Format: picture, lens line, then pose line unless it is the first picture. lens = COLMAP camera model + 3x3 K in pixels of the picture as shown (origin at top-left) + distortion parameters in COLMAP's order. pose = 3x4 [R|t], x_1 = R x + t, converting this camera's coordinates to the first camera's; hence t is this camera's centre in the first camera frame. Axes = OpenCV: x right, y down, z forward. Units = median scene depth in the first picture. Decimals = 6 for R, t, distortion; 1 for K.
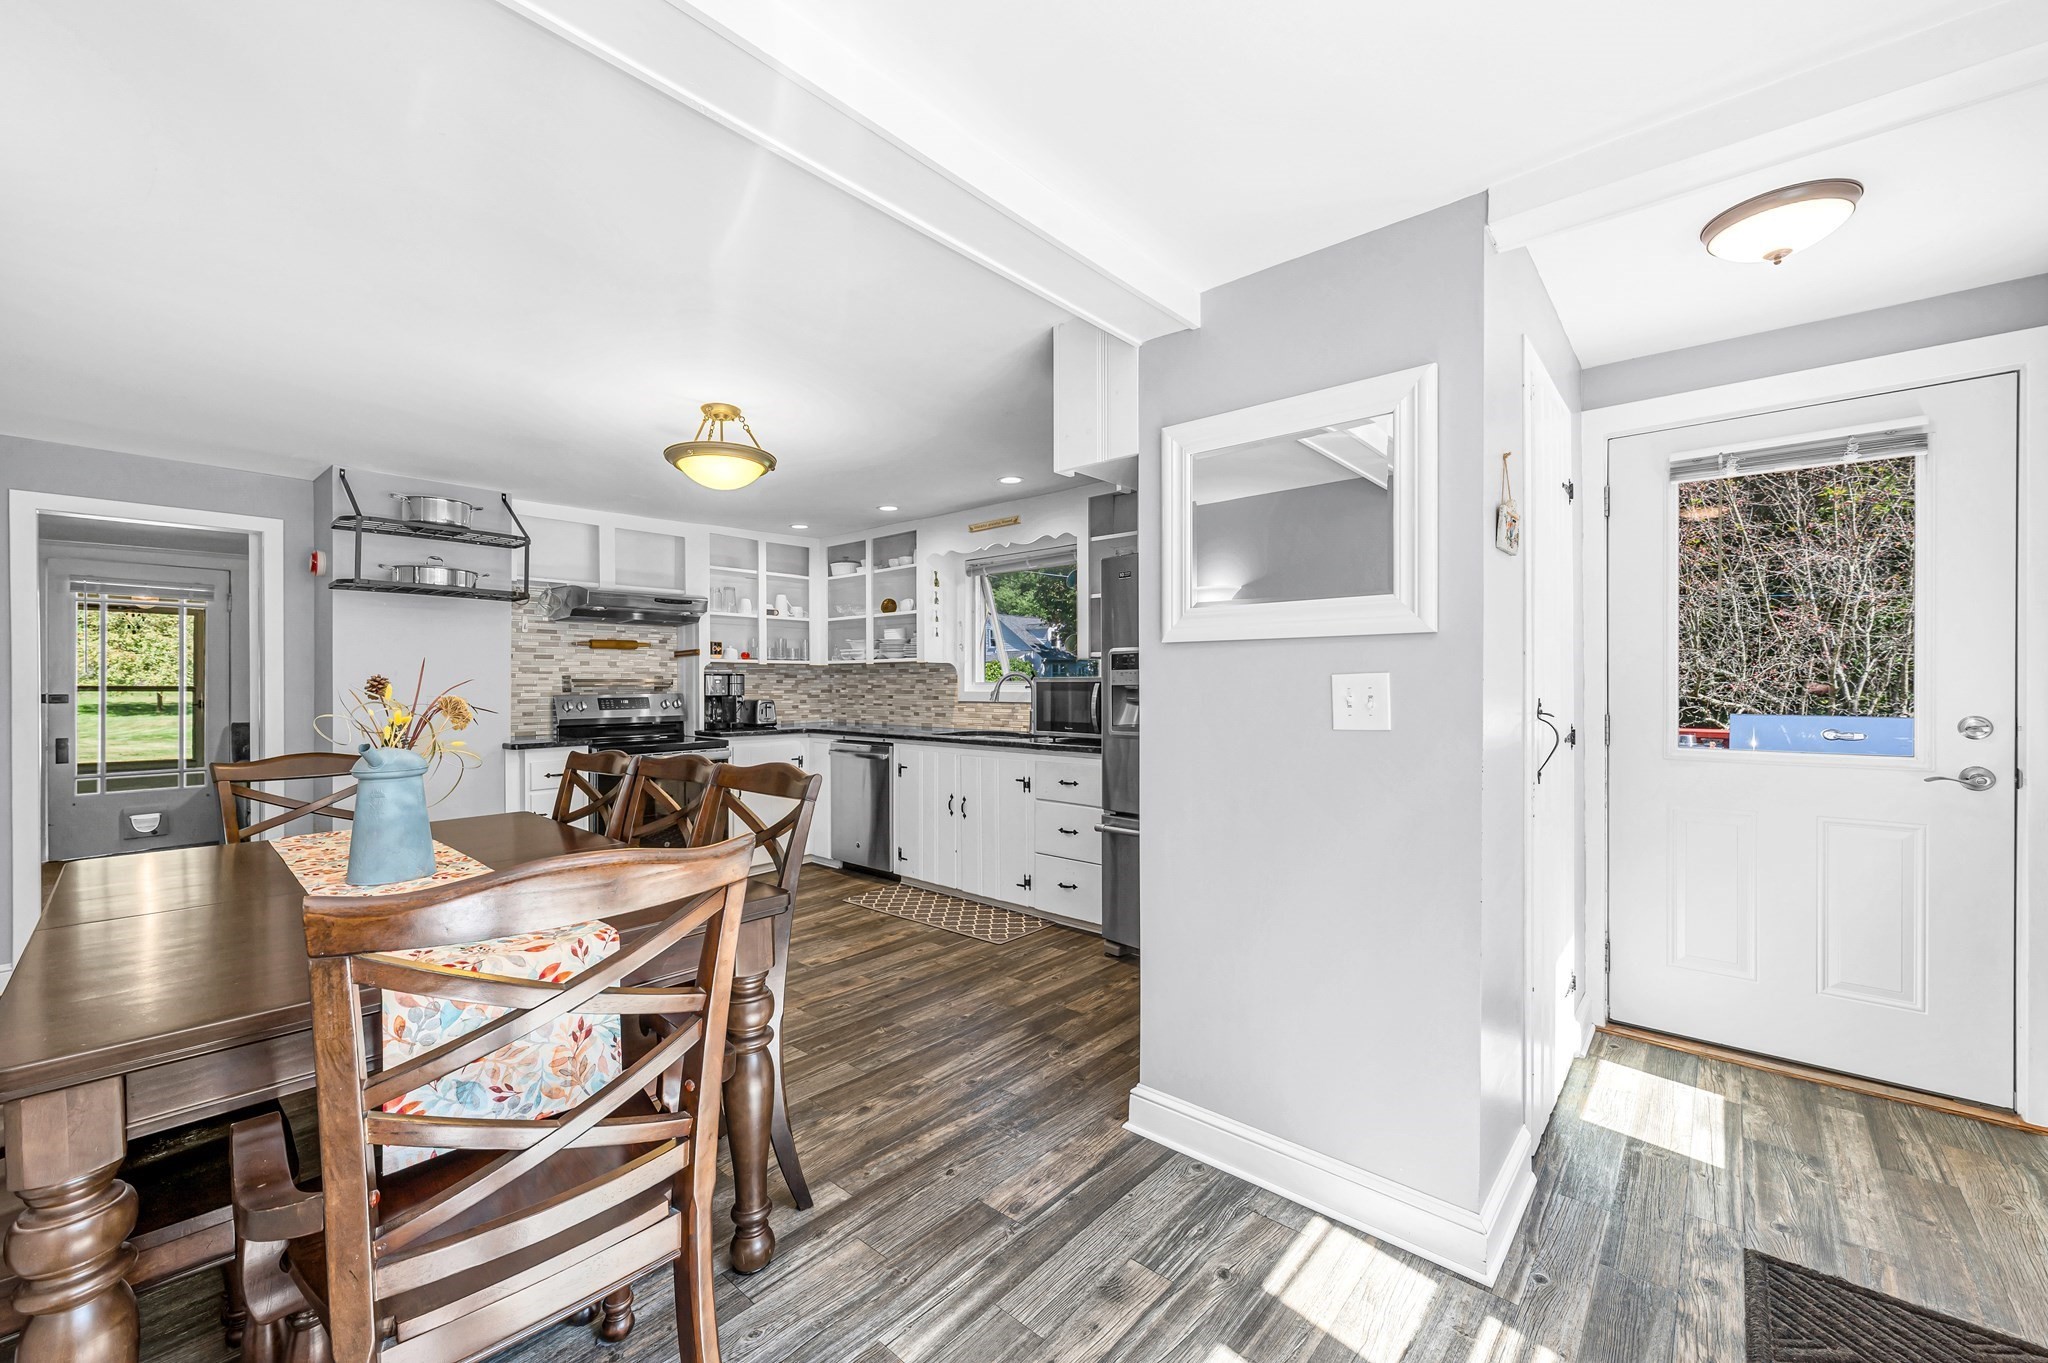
lens RADIAL K [[799.5, 0, 1015.0], [0, 799.5, 695.6], [0, 0, 1]] dist [0.012516, 0.000141]
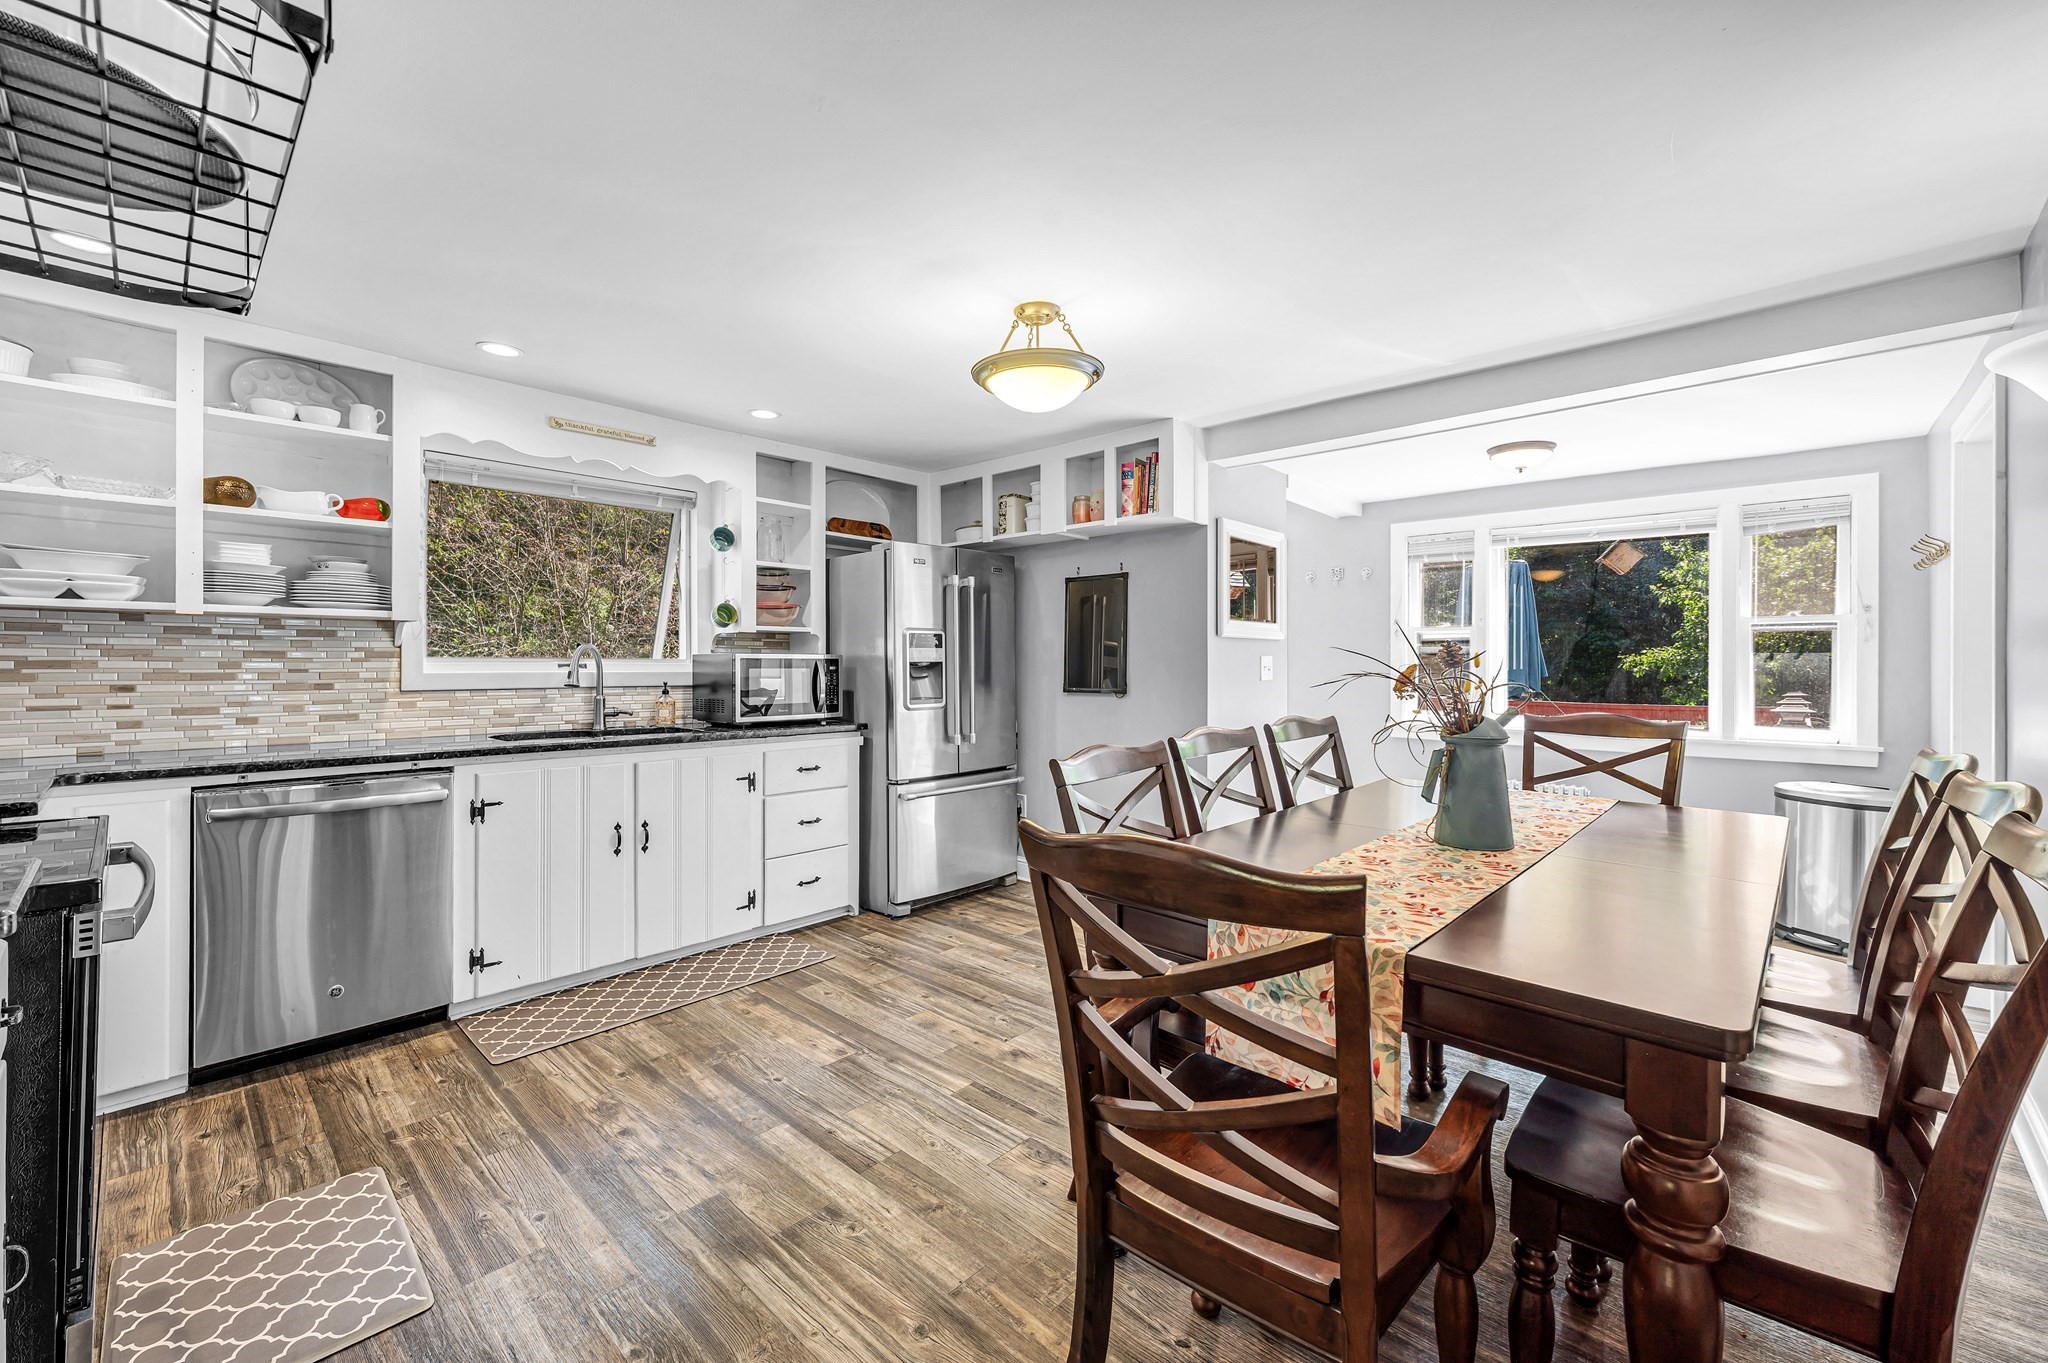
lens RADIAL K [[835.5, 0, 1020.6], [0, 835.5, 662.2], [0, 0, 1]] dist [0.002590, -0.001064]
pose [[0.028493, -0.004196, 0.999585, -0.847922], [0.012710, 0.999912, 0.003835, -0.012686], [-0.999513, 0.012595, 0.028544, 0.697436]]
